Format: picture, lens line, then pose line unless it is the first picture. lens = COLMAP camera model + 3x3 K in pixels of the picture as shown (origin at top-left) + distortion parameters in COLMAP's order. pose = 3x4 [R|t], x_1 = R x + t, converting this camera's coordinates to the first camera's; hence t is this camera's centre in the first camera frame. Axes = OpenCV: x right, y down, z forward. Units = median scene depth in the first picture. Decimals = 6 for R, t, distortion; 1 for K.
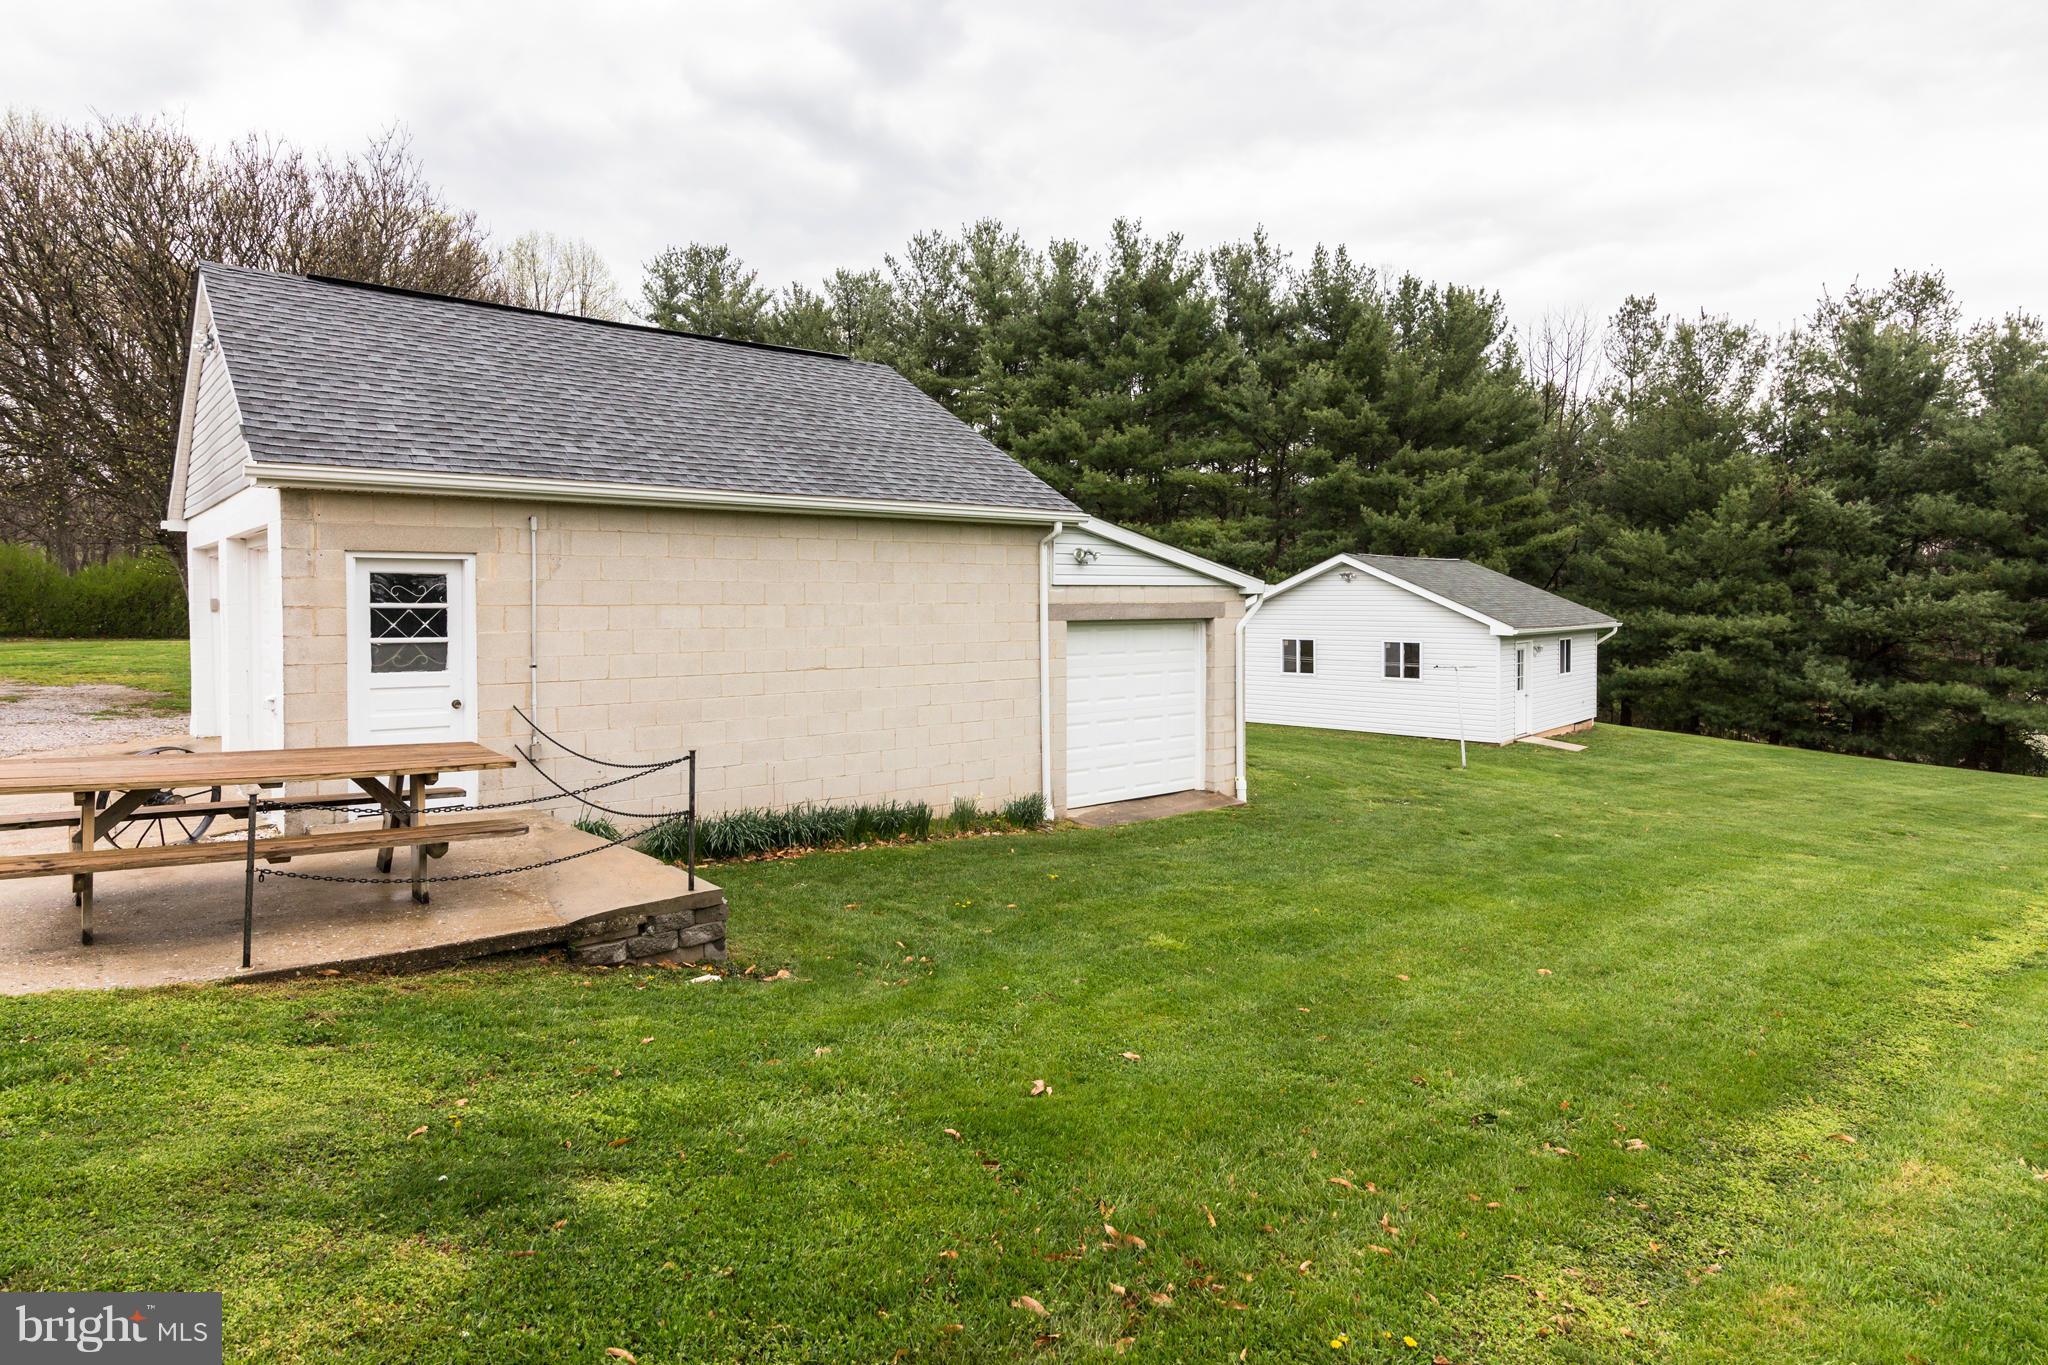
lens RADIAL K [[1145.9, 0, 1014.9], [0, 1145.9, 638.0], [0, 0, 1]] dist [0.001913, -0.002136]
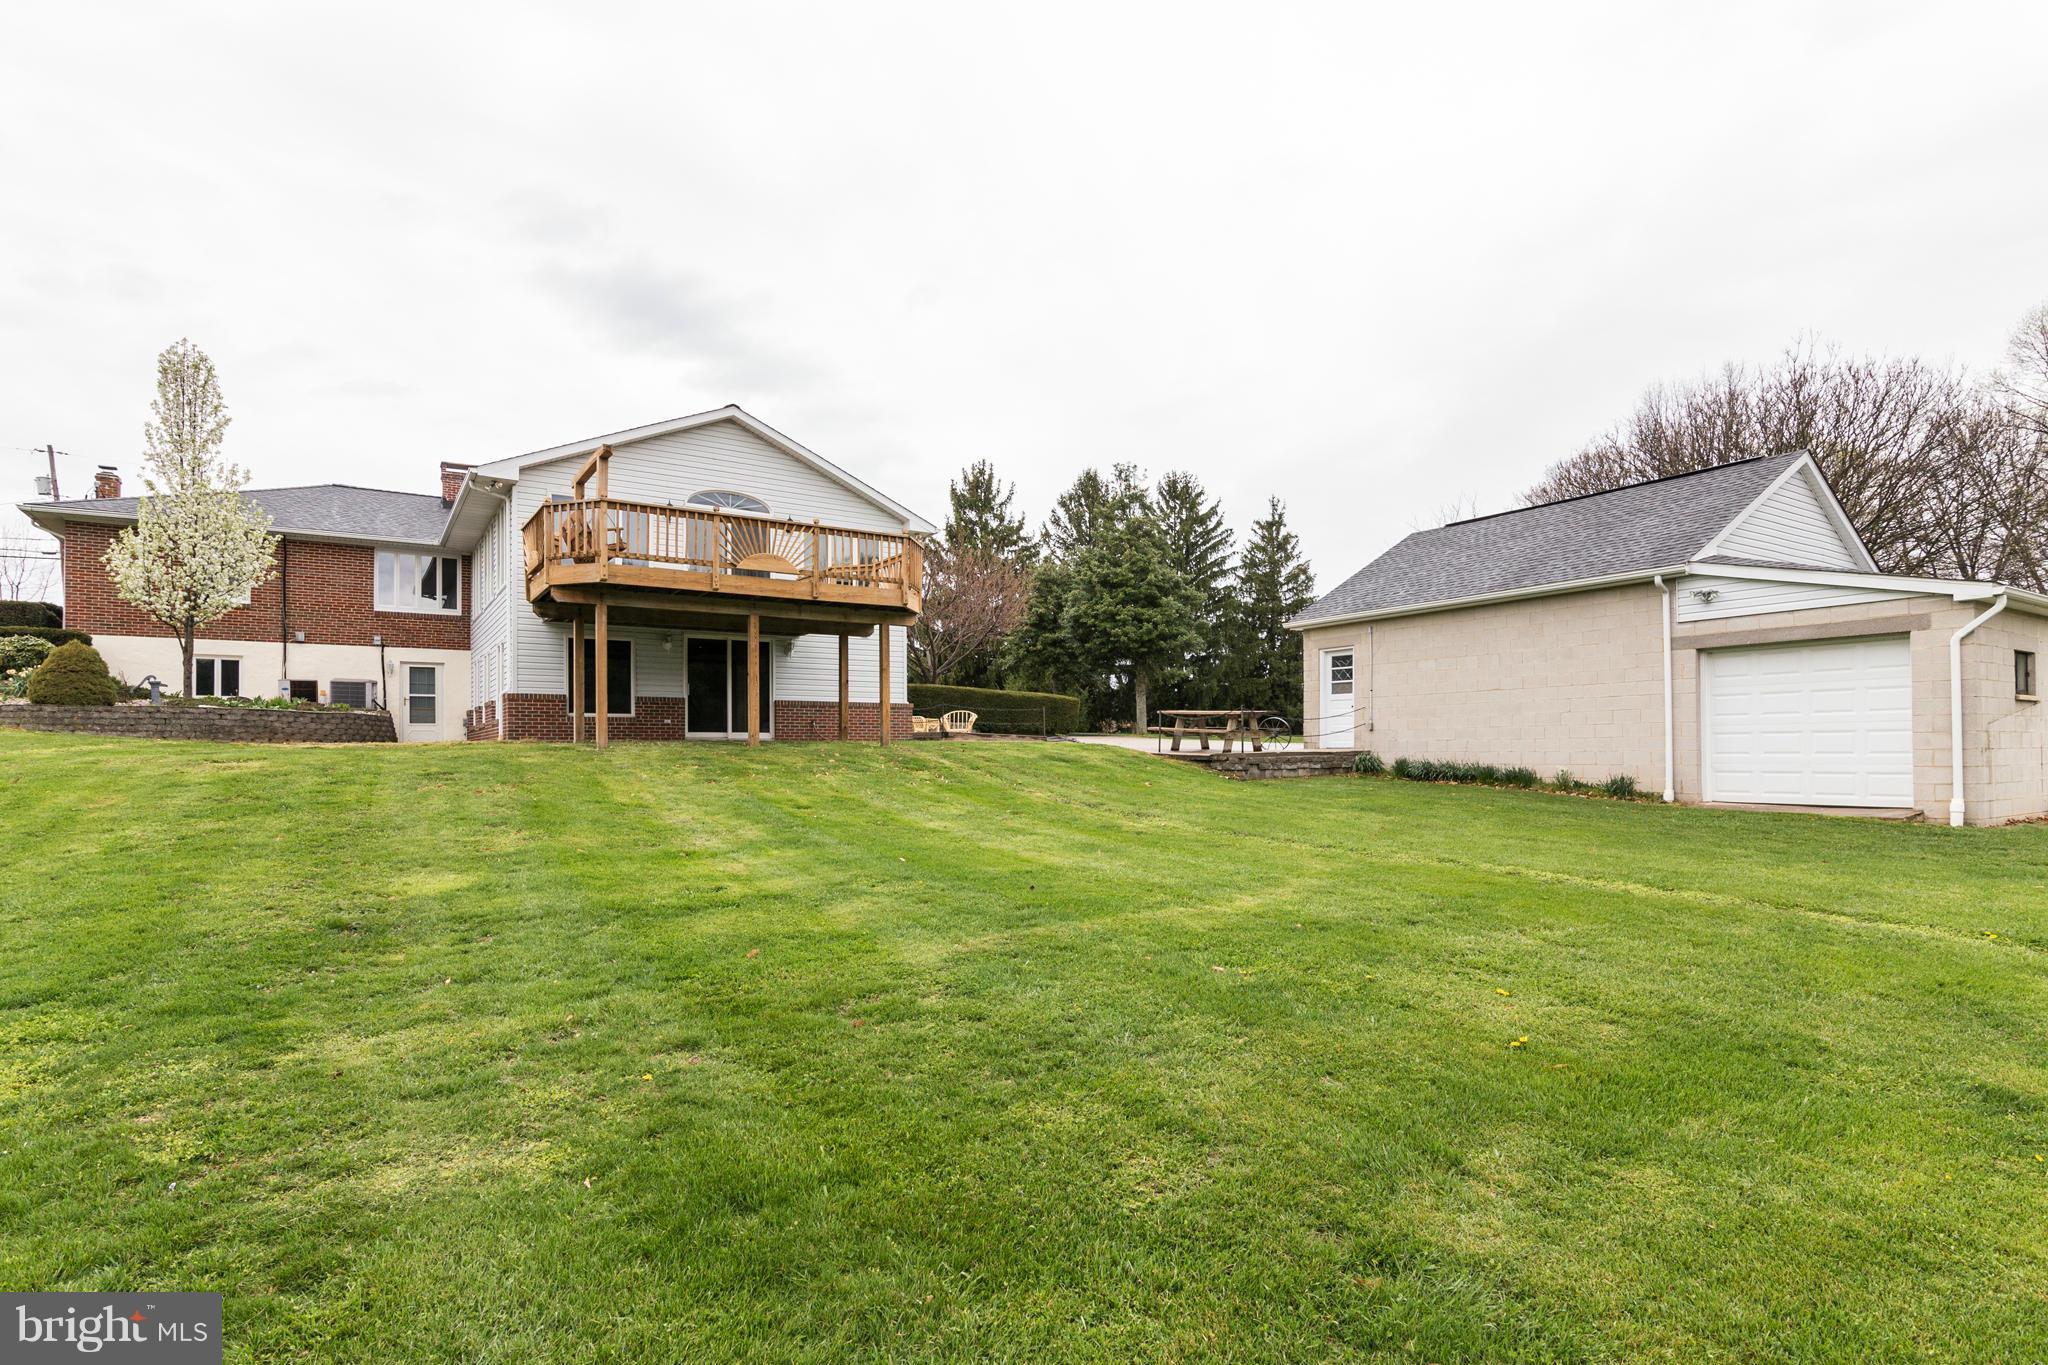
lens RADIAL K [[1074.6, 0, 1018.6], [0, 1074.6, 732.2], [0, 0, 1]] dist [-0.001877, -0.006289]
pose [[-0.148060, -0.012786, -0.988896, 0.383497], [-0.021000, 0.999732, -0.009781, 0.030213], [0.988755, 0.019319, -0.148289, 0.124580]]
